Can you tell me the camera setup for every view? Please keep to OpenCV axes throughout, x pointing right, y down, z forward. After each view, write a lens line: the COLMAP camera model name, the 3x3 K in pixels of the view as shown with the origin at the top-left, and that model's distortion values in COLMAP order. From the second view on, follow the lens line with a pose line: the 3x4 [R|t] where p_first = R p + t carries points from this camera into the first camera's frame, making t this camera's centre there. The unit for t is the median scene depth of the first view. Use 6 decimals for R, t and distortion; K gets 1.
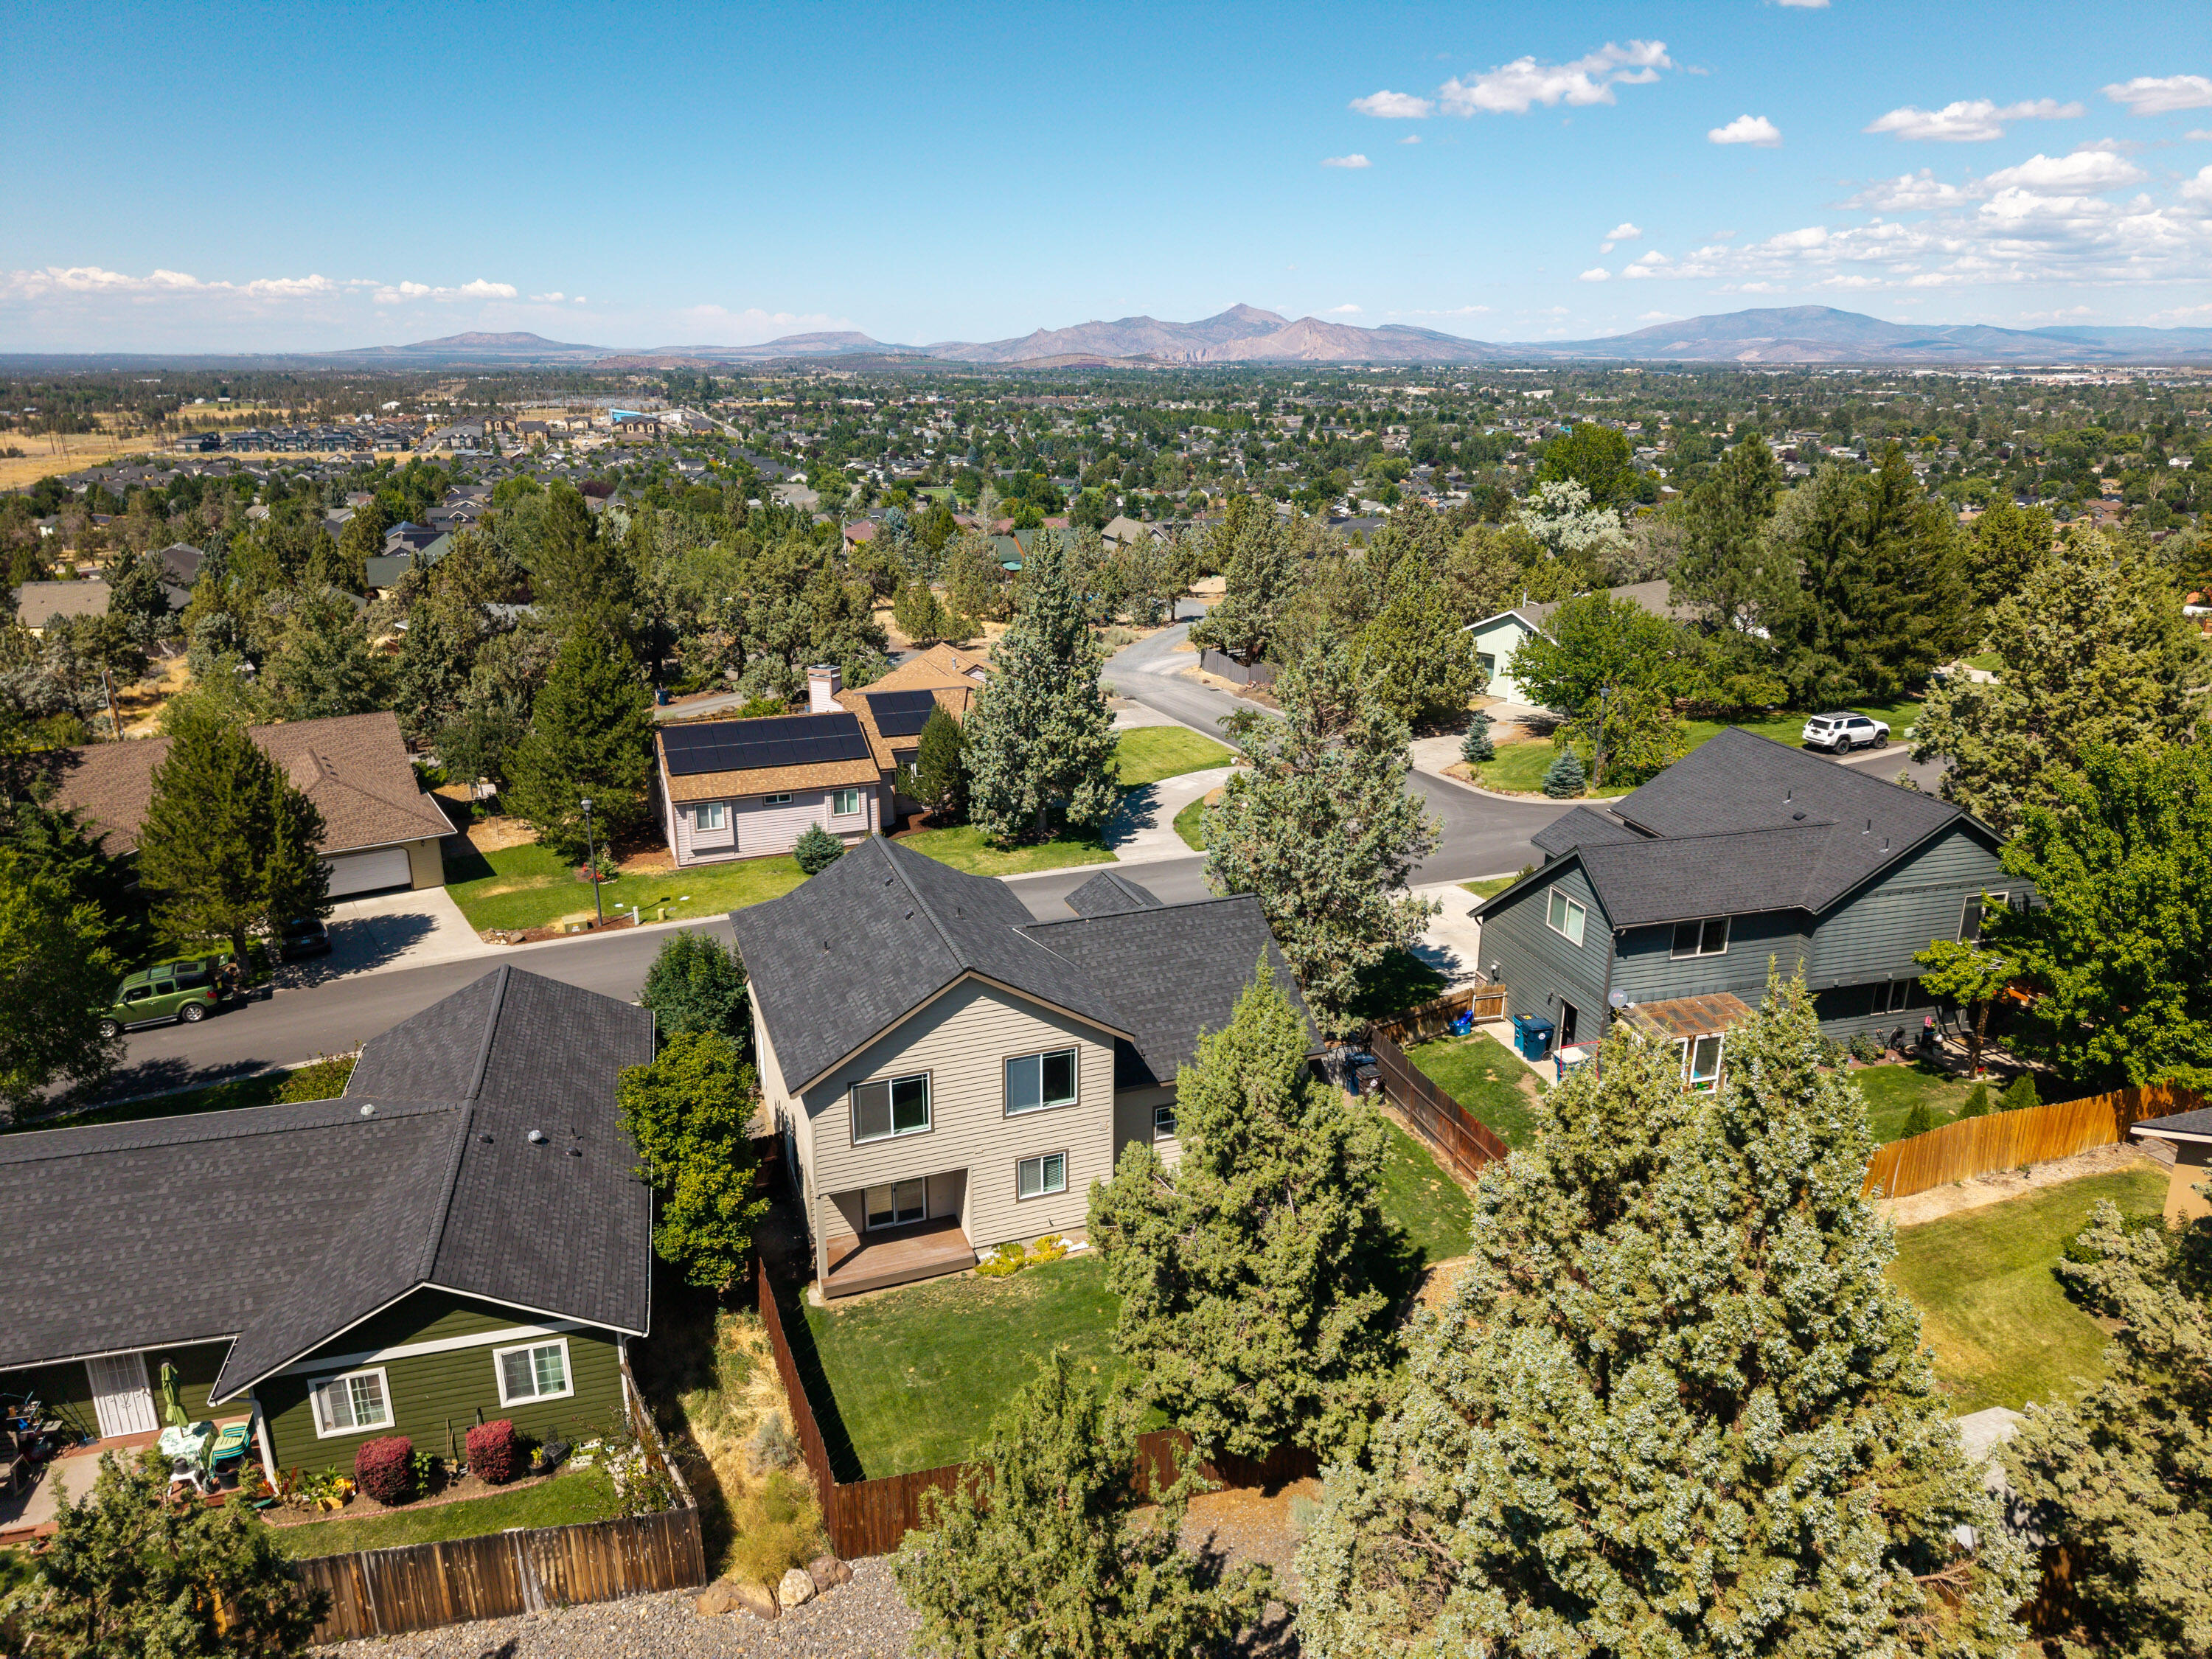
lens RADIAL K [[1475.0, 0, 1102.6], [0, 1475.0, 831.0], [0, 0, 1]] dist [0.010193, -0.006445]
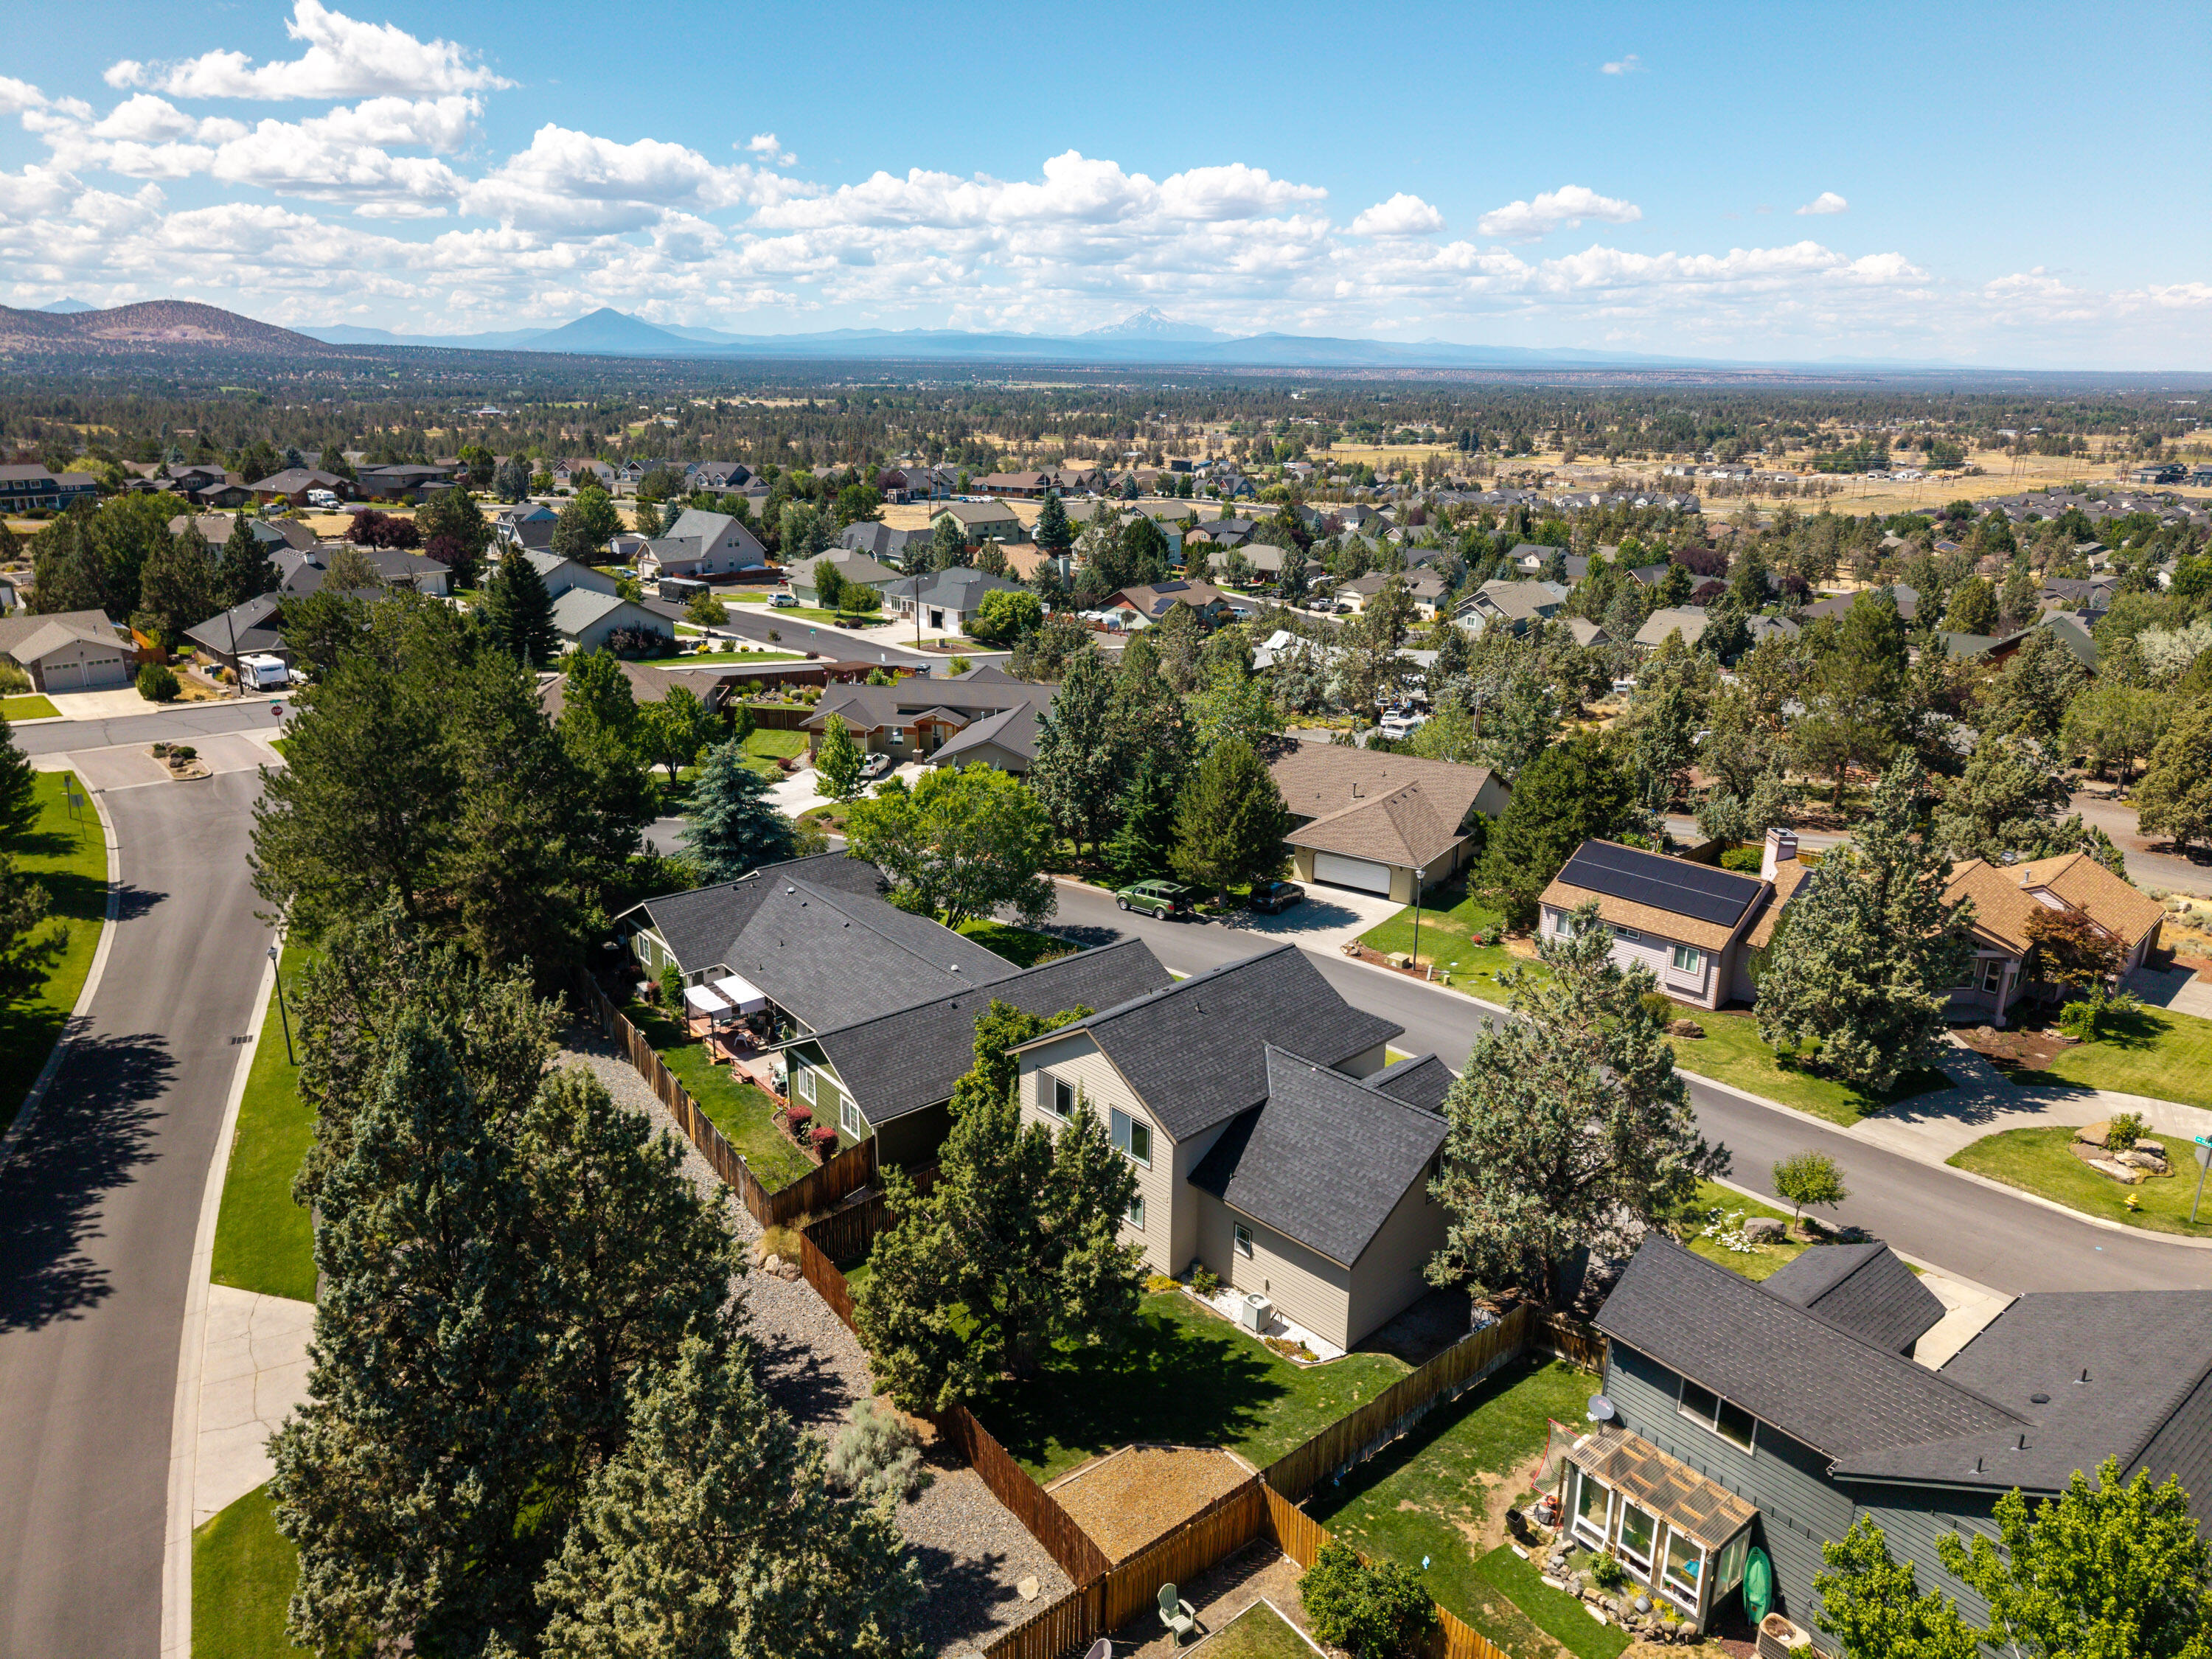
lens RADIAL K [[1487.0, 0, 1108.1], [0, 1487.0, 818.8], [0, 0, 1]] dist [0.021586, -0.016689]
pose [[0.391593, 0.274123, -0.878357, 0.560859], [-0.292488, 0.942164, 0.163638, -0.166756], [0.872414, 0.192829, 0.449123, 0.175591]]
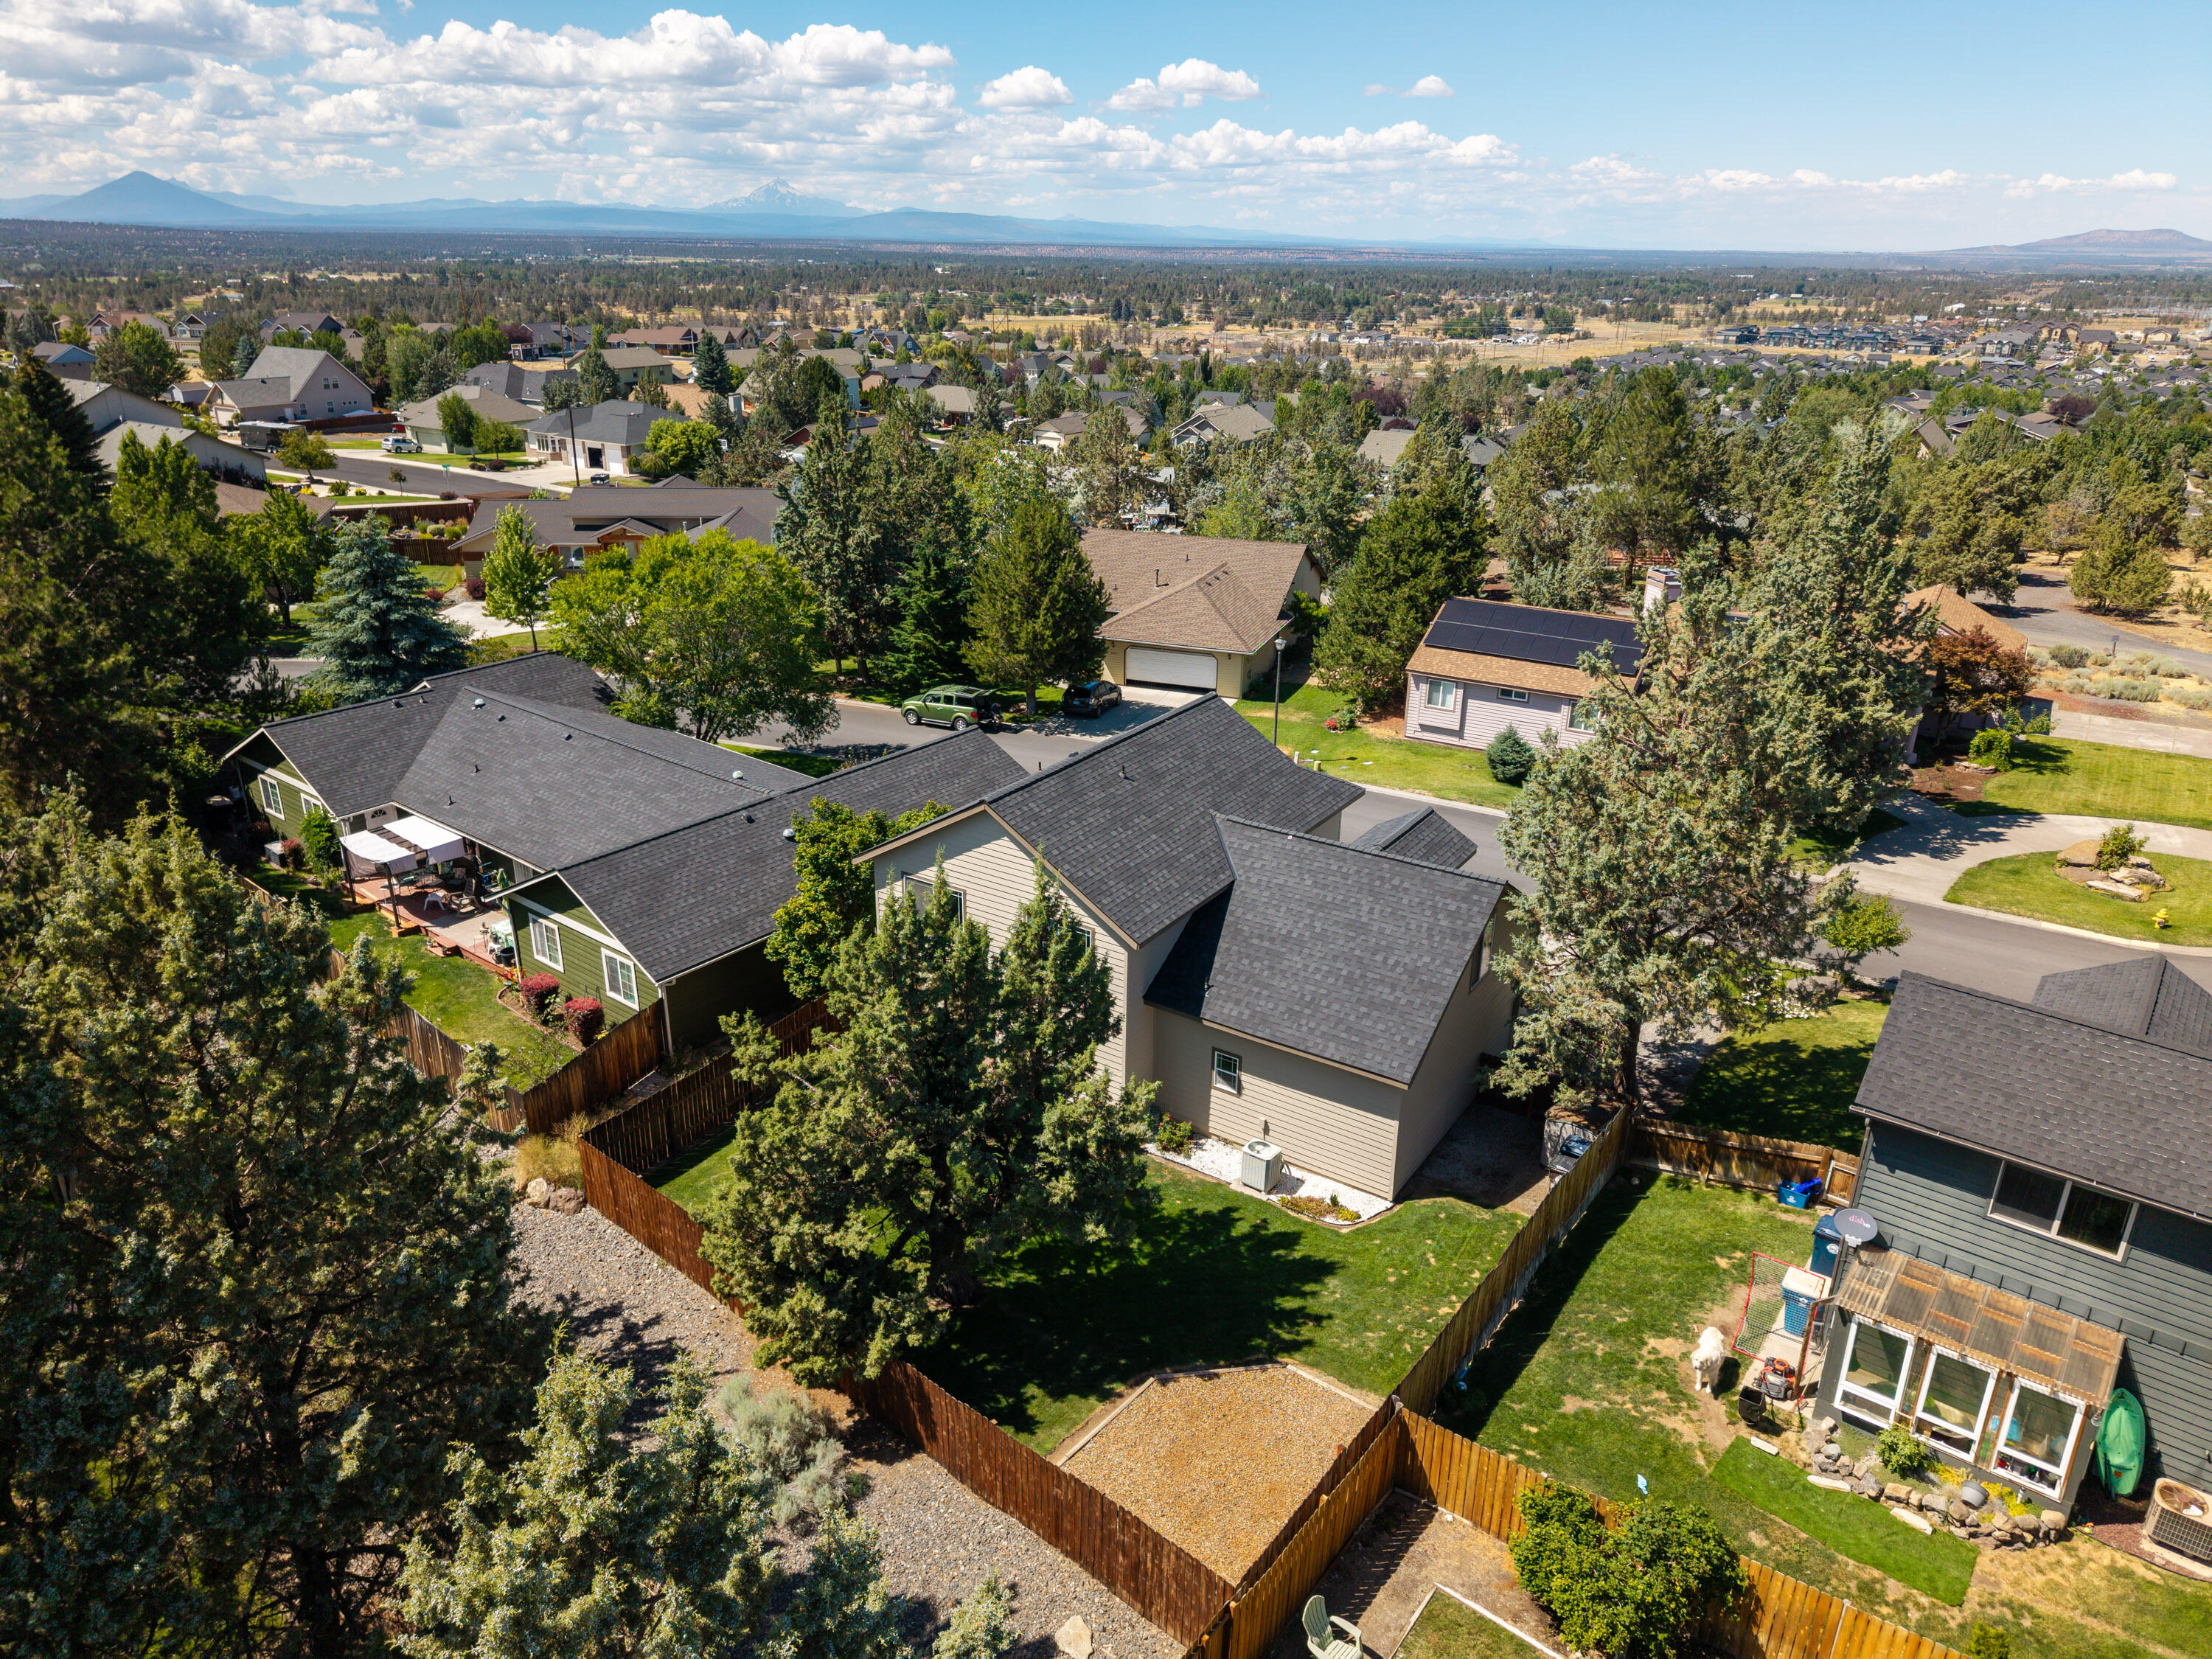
lens RADIAL K [[1487.0, 0, 1108.1], [0, 1487.0, 818.8], [0, 0, 1]] dist [0.021586, -0.016689]
pose [[0.589667, 0.297930, -0.750687, 0.356043], [-0.260315, 0.949981, 0.172547, -0.043347], [0.764545, 0.093670, 0.637728, 0.222210]]
